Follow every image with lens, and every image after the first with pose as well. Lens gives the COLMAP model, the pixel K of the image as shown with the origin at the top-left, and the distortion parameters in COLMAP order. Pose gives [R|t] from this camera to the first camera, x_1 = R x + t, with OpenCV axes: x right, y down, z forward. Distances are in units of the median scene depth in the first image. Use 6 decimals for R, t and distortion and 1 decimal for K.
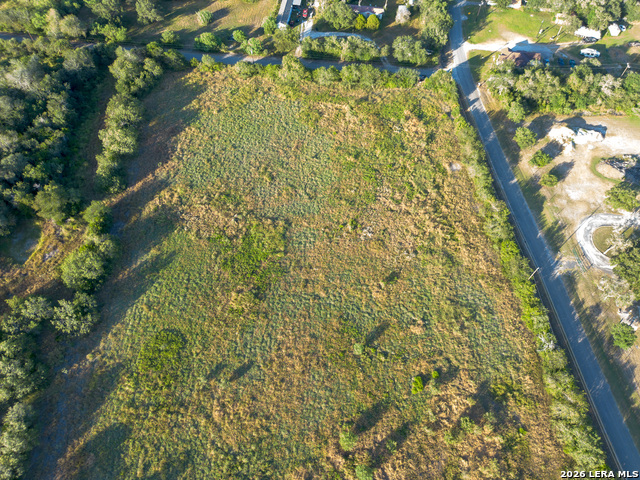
lens RADIAL K [[454.0, 0, 320.0], [0, 454.0, 240.0], [0, 0, 1]] dist [0.059377, -0.056260]
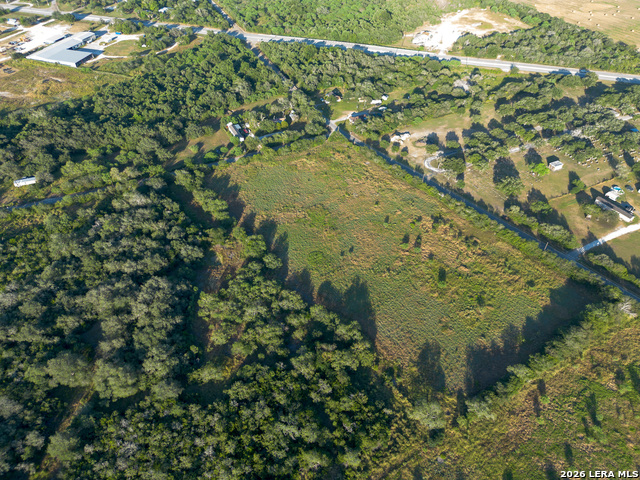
lens RADIAL K [[454.0, 0, 320.0], [0, 454.0, 240.0], [0, 0, 1]] dist [0.059377, -0.056260]
pose [[0.834286, -0.364952, 0.413251, -0.940374], [0.458016, 0.876021, -0.151023, 0.394334], [-0.306901, 0.315272, 0.898006, -0.781282]]
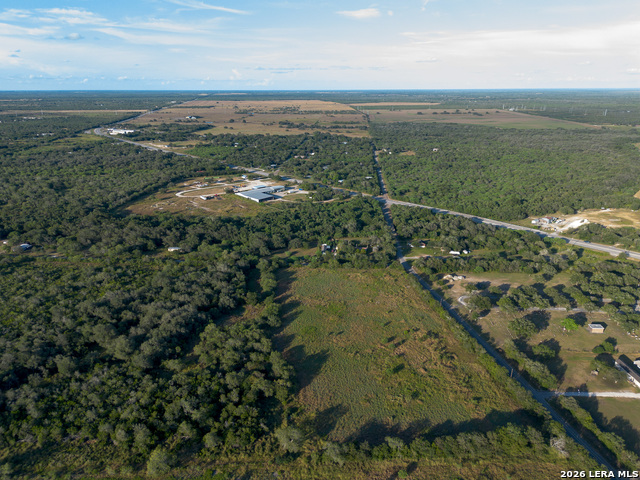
lens RADIAL K [[454.0, 0, 320.0], [0, 454.0, 240.0], [0, 0, 1]] dist [0.059377, -0.056260]
pose [[0.996317, -0.021185, 0.083091, -0.379347], [0.067661, 0.789496, -0.610014, 1.118880], [-0.052677, 0.613390, 0.788022, -1.076929]]
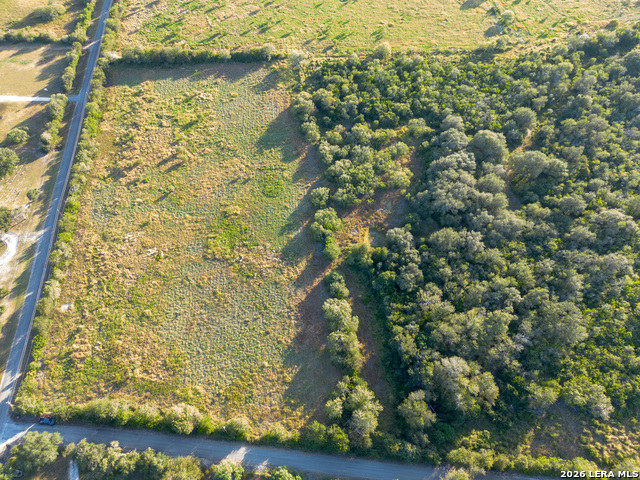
lens RADIAL K [[451.6, 0, 320.0], [0, 451.6, 240.0], [0, 0, 1]] dist [0.047841, -0.057800]
pose [[-0.998627, 0.050448, -0.014134, -0.395579], [-0.030302, -0.336110, 0.941335, -1.309795], [0.042738, 0.940471, 0.337177, 0.440722]]
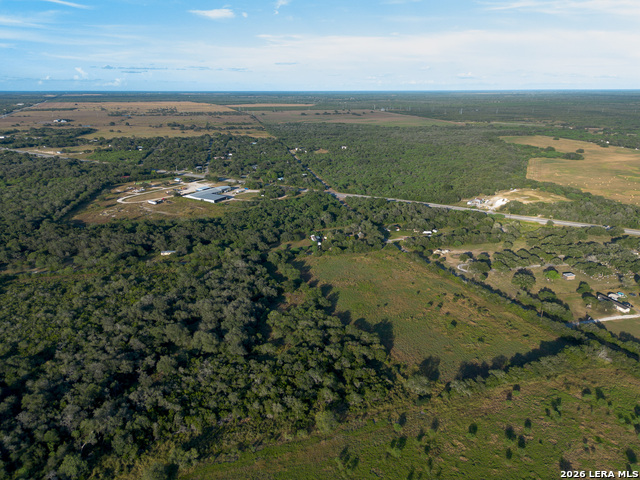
lens RADIAL K [[454.0, 0, 320.0], [0, 454.0, 240.0], [0, 0, 1]] dist [0.059377, -0.056260]
pose [[0.932847, -0.106351, 0.344219, -1.193214], [0.295732, 0.771726, -0.563012, 1.158448], [-0.205766, 0.627000, 0.751353, -1.092995]]
